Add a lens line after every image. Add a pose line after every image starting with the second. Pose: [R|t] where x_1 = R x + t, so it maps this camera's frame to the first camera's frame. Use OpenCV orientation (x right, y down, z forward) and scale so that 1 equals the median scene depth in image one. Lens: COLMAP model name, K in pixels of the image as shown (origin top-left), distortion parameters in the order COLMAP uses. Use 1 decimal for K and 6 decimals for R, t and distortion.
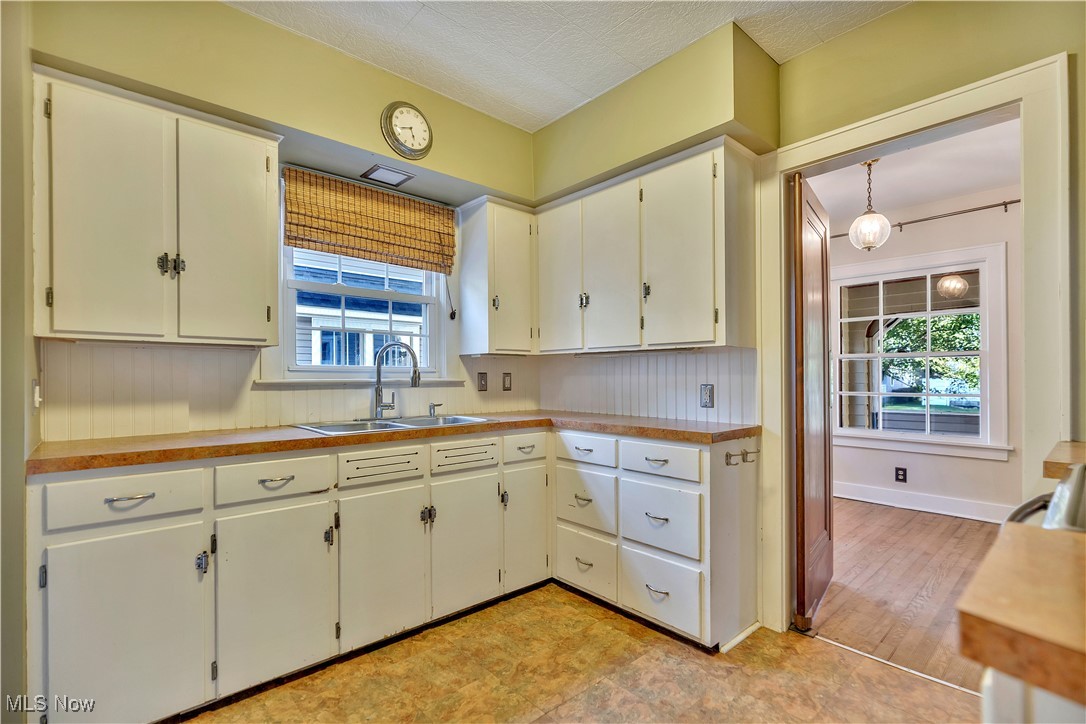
lens RADIAL K [[500.8, 0, 542.4], [0, 500.8, 372.2], [0, 0, 1]] dist [-0.005539, 0.000751]
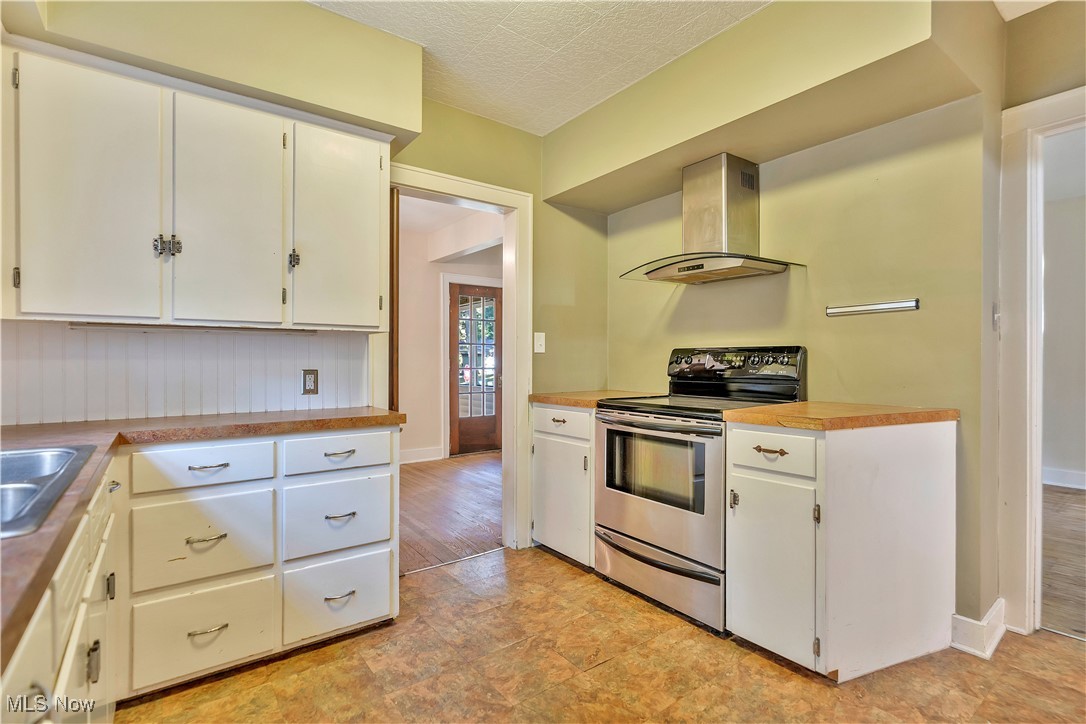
lens RADIAL K [[500.8, 0, 546.5], [0, 500.8, 360.1], [0, 0, 1]] dist [-0.005539, 0.000751]
pose [[0.089142, 0.003543, 0.996013, -0.384294], [-0.007957, 0.999964, -0.002845, 0.003887], [-0.995987, -0.007671, 0.089167, 0.327863]]
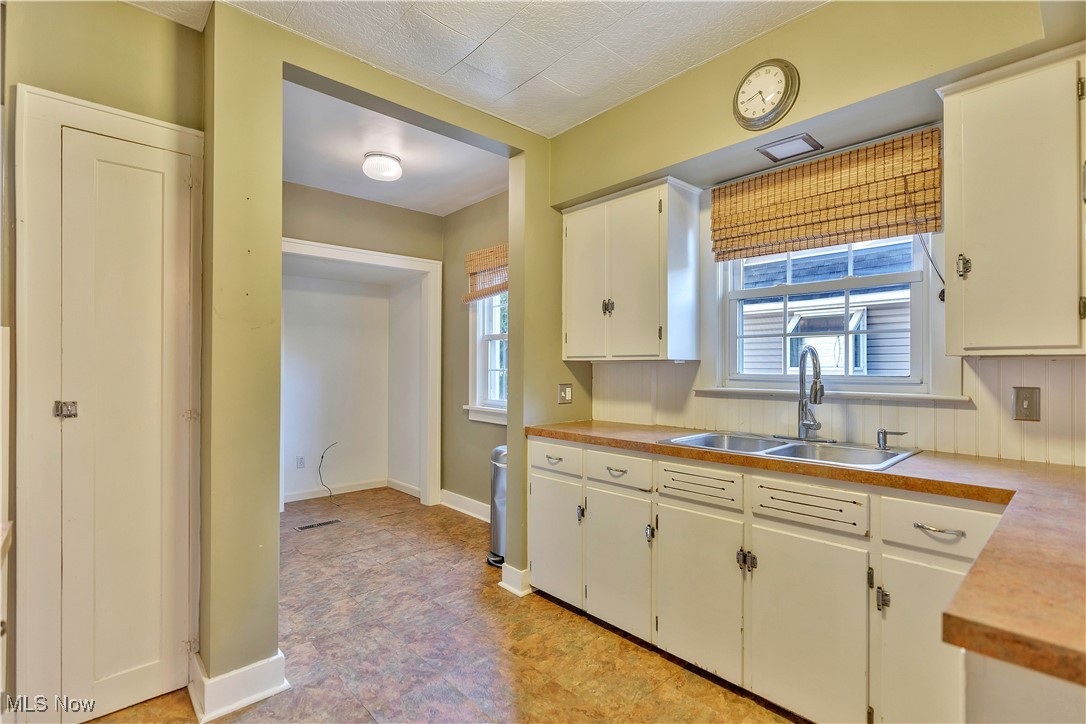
lens RADIAL K [[500.8, 0, 537.2], [0, 500.8, 365.7], [0, 0, 1]] dist [-0.005539, 0.000751]
pose [[0.010459, -0.000281, -0.999945, 0.759104], [0.010603, 0.999944, -0.000170, -0.050507], [0.999889, -0.010601, 0.010462, 0.830951]]
